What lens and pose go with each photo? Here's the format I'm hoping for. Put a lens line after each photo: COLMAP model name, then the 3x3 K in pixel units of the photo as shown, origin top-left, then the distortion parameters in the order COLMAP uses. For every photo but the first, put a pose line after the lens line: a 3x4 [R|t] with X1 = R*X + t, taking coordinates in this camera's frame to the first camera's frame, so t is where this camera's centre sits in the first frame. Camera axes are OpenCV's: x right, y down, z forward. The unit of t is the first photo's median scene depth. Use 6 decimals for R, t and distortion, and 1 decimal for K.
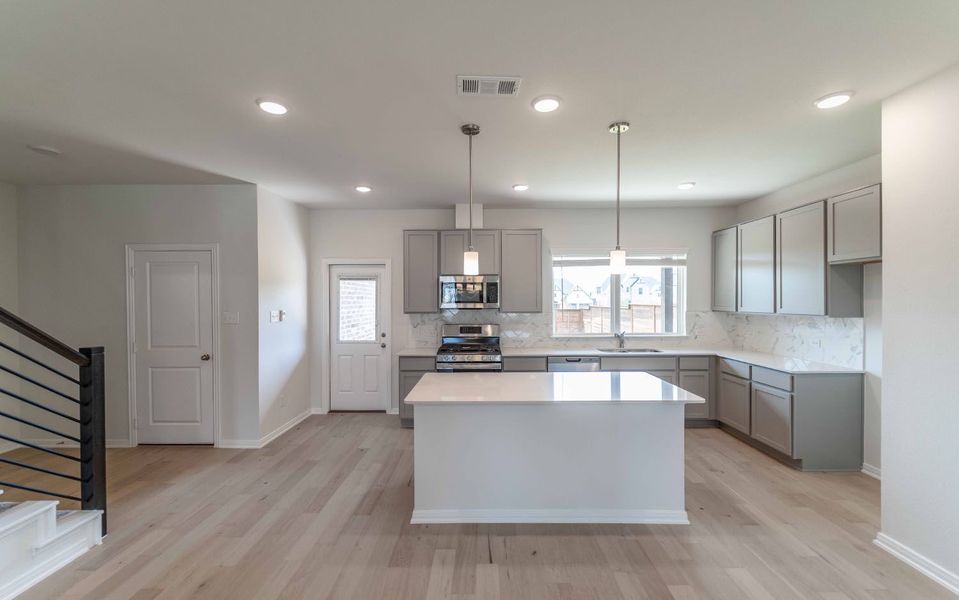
lens RADIAL K [[387.4, 0, 477.9], [0, 387.4, 303.2], [0, 0, 1]] dist [-0.008925, -0.000264]
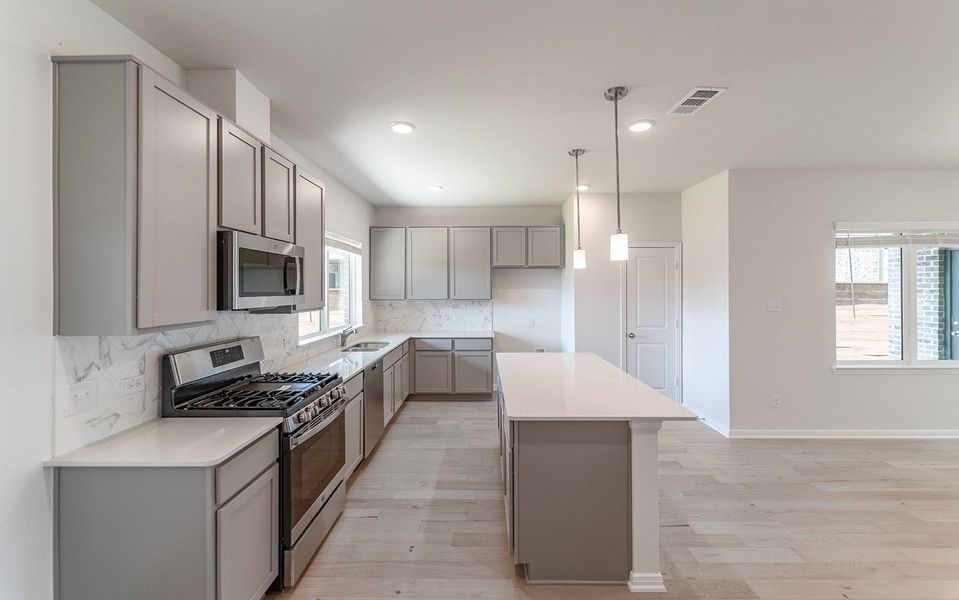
lens RADIAL K [[387.4, 0, 478.5], [0, 387.4, 291.6], [0, 0, 1]] dist [-0.008925, -0.000264]
pose [[-0.009781, -0.004702, 0.999941, -0.494975], [0.007233, 0.999962, 0.004773, -0.005629], [-0.999926, 0.007279, -0.009747, 0.746226]]
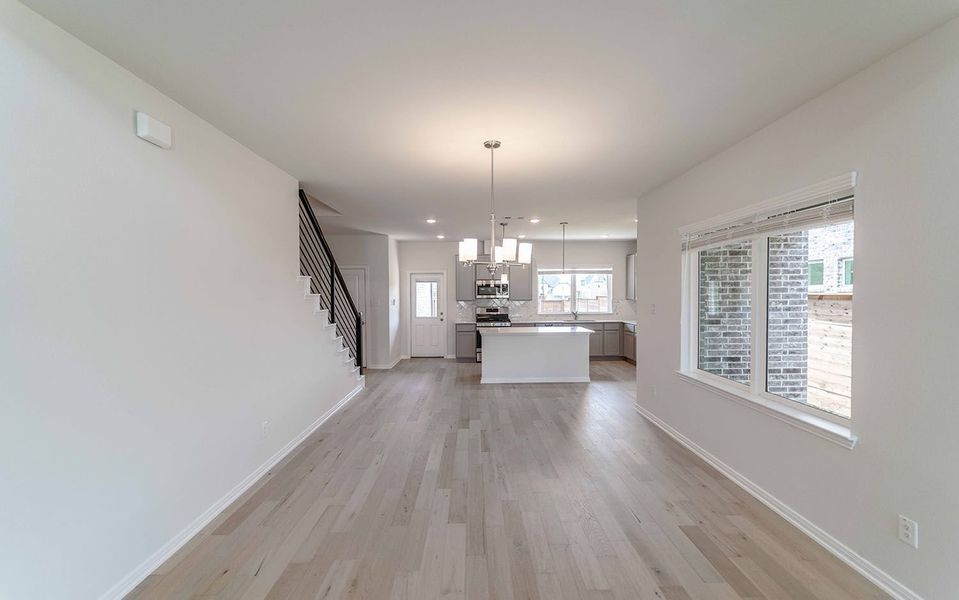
lens RADIAL K [[387.4, 0, 479.9], [0, 387.4, 298.4], [0, 0, 1]] dist [-0.008925, -0.000264]
pose [[0.999281, -0.003473, 0.037759, -0.148366], [0.003197, 0.999968, 0.007365, 0.000617], [-0.037784, -0.007239, 0.999260, -0.812597]]
